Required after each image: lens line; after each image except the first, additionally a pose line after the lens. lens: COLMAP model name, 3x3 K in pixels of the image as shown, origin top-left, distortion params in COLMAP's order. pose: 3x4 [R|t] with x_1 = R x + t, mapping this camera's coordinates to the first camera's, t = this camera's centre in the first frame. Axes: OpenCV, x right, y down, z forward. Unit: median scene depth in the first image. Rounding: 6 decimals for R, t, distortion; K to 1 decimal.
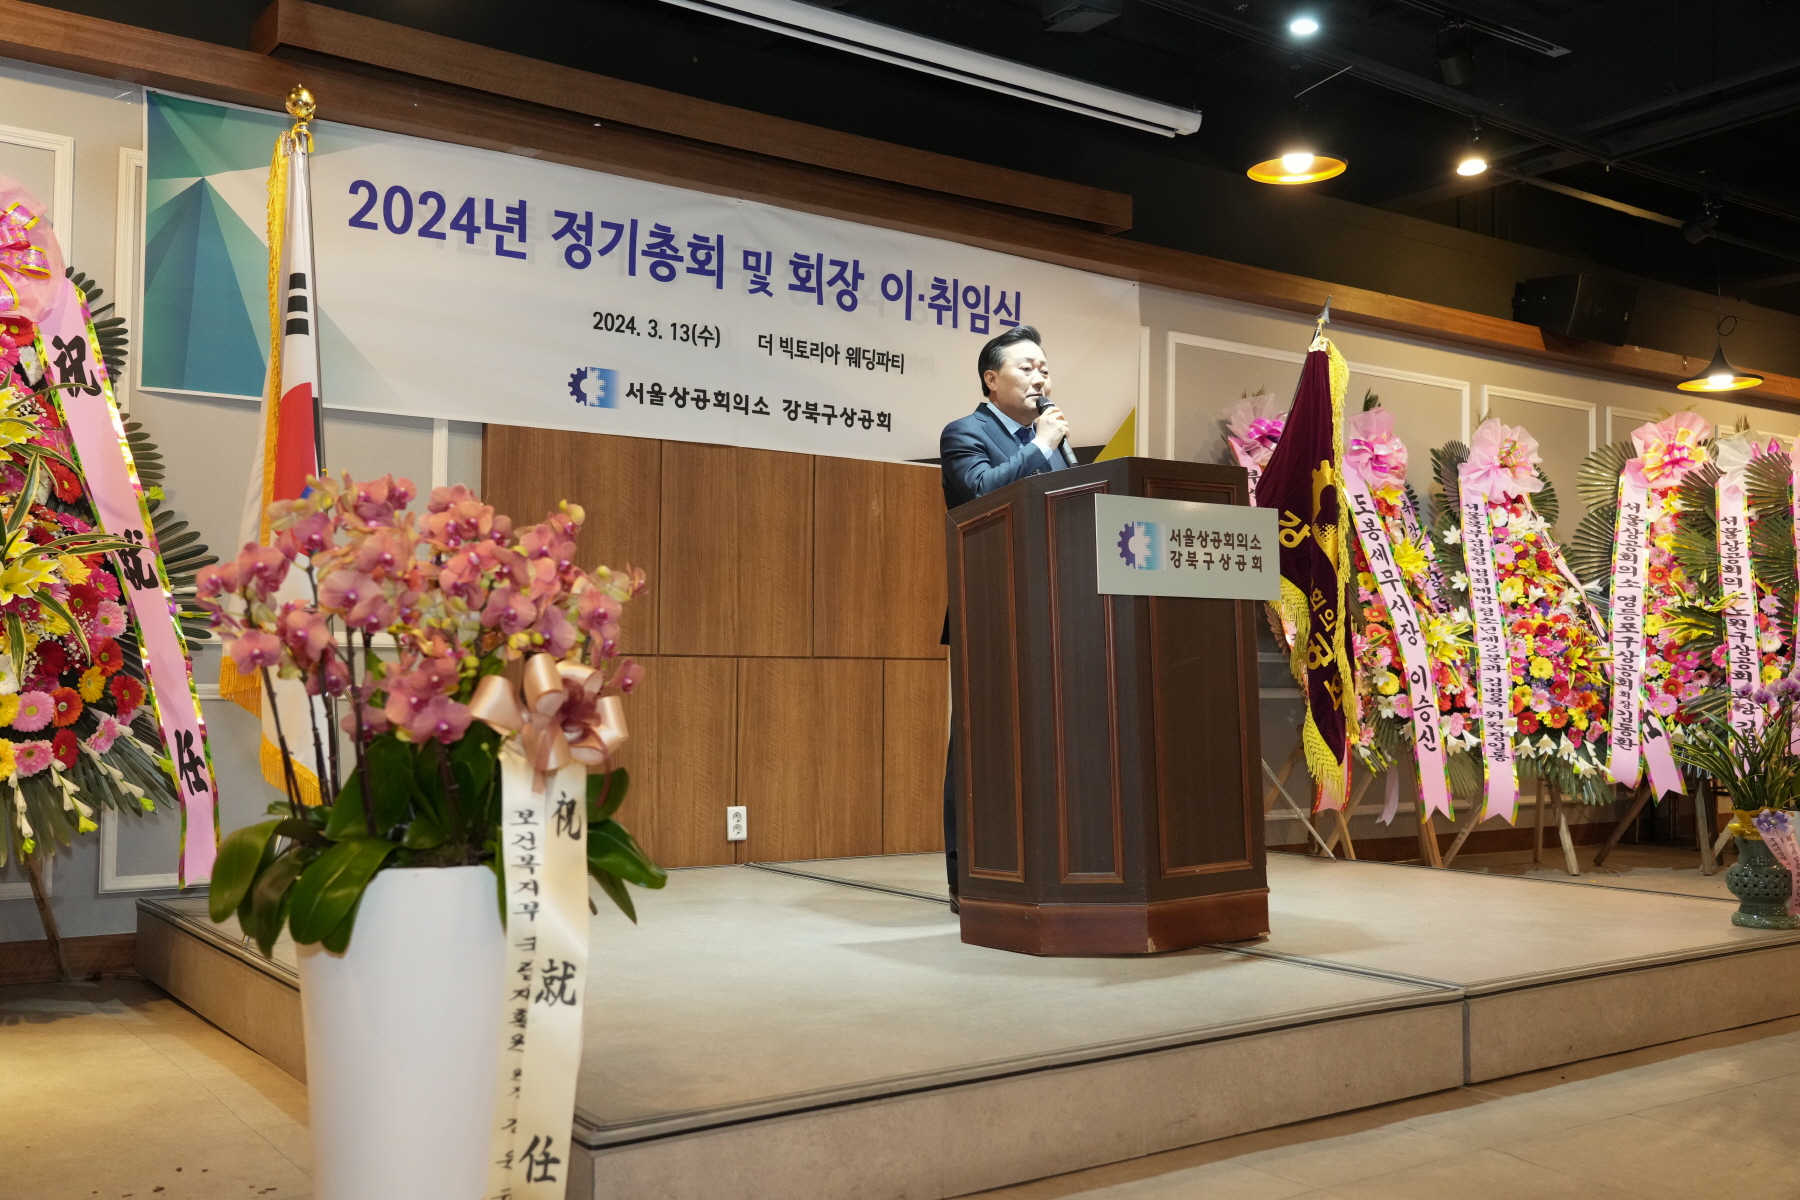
lens RADIAL K [[1679.3, 0, 911.0], [0, 1679.3, 608.5], [0, 0, 1]] dist [0.028490, 0.000000]
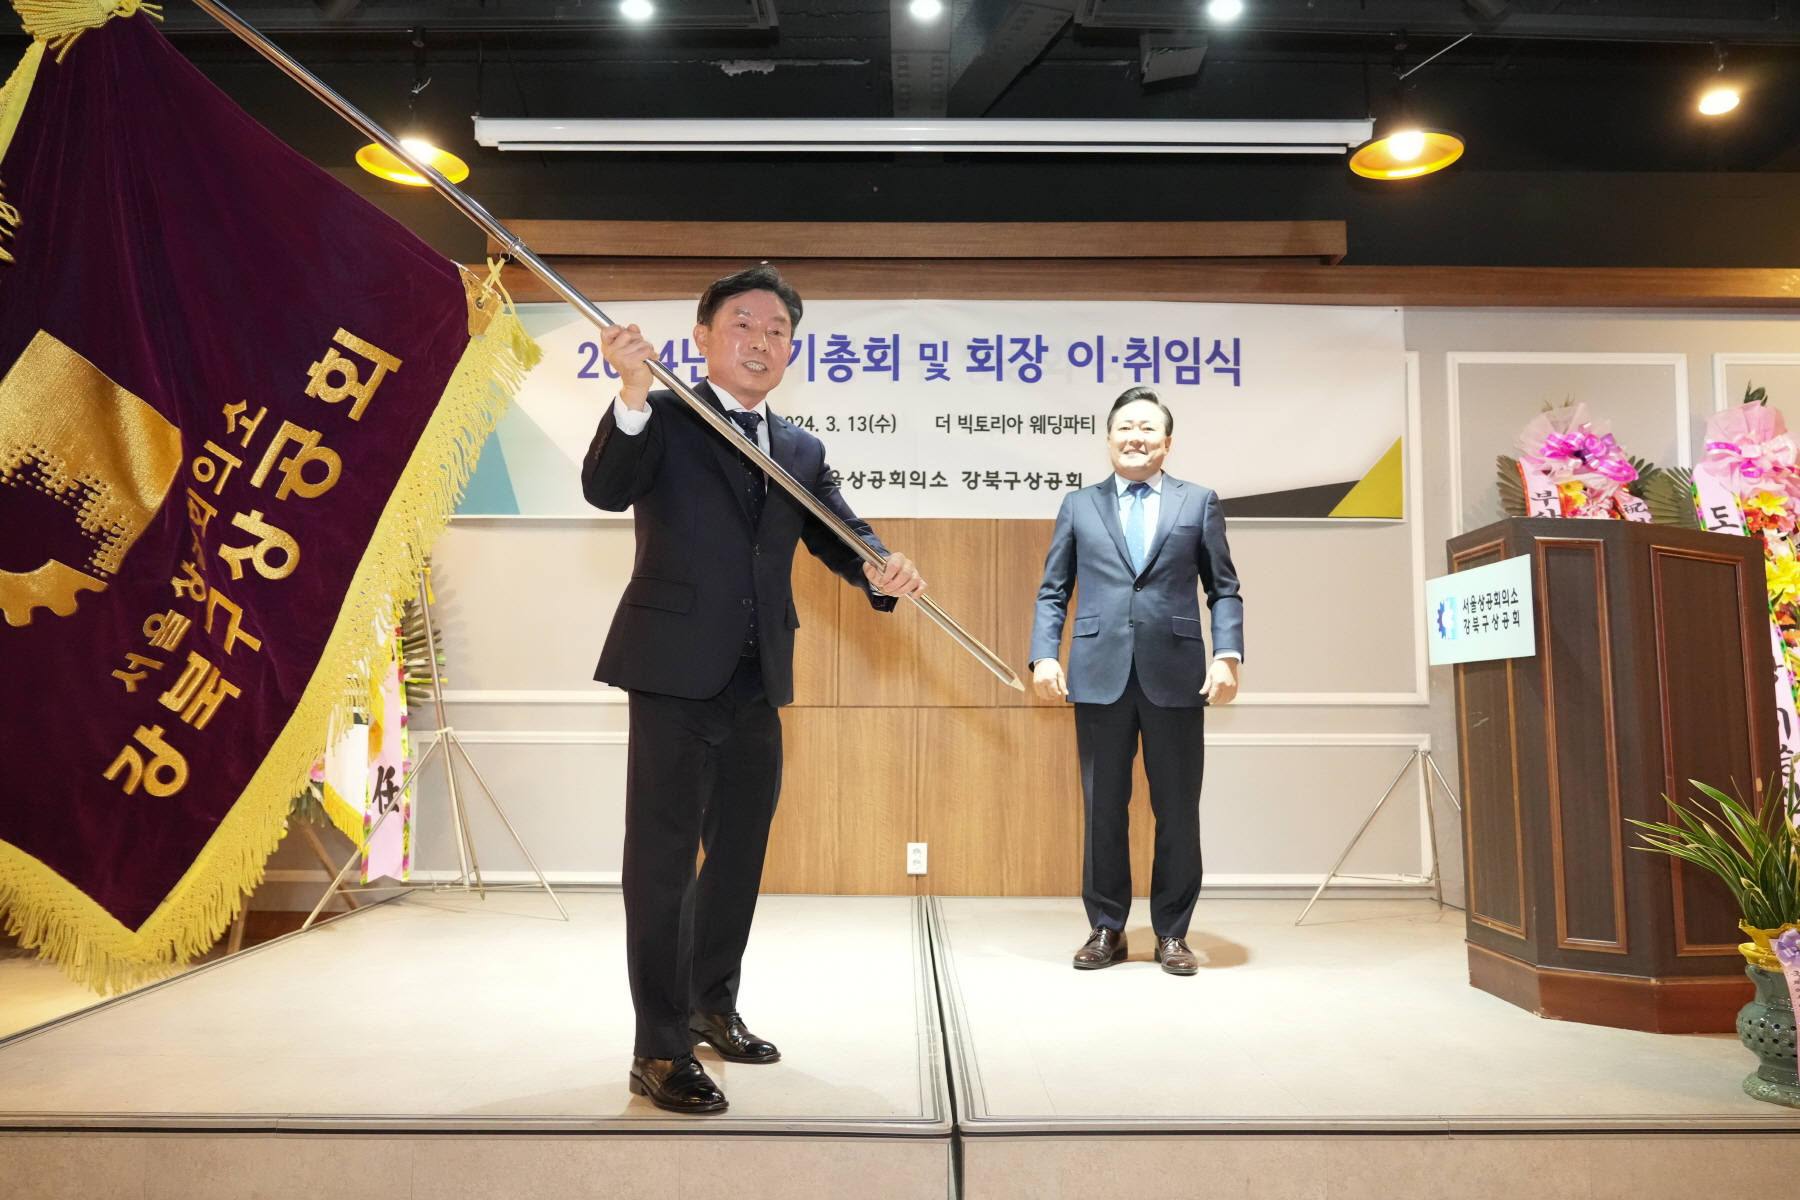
lens RADIAL K [[1357.9, 0, 916.8], [0, 1357.9, 591.2], [0, 0, 1]] dist [-0.028275, 0.020781]
pose [[0.812809, -0.056610, -0.579773, 0.428487], [0.027214, 0.997870, -0.059281, 0.005799], [0.581894, 0.032407, 0.812619, 0.276297]]
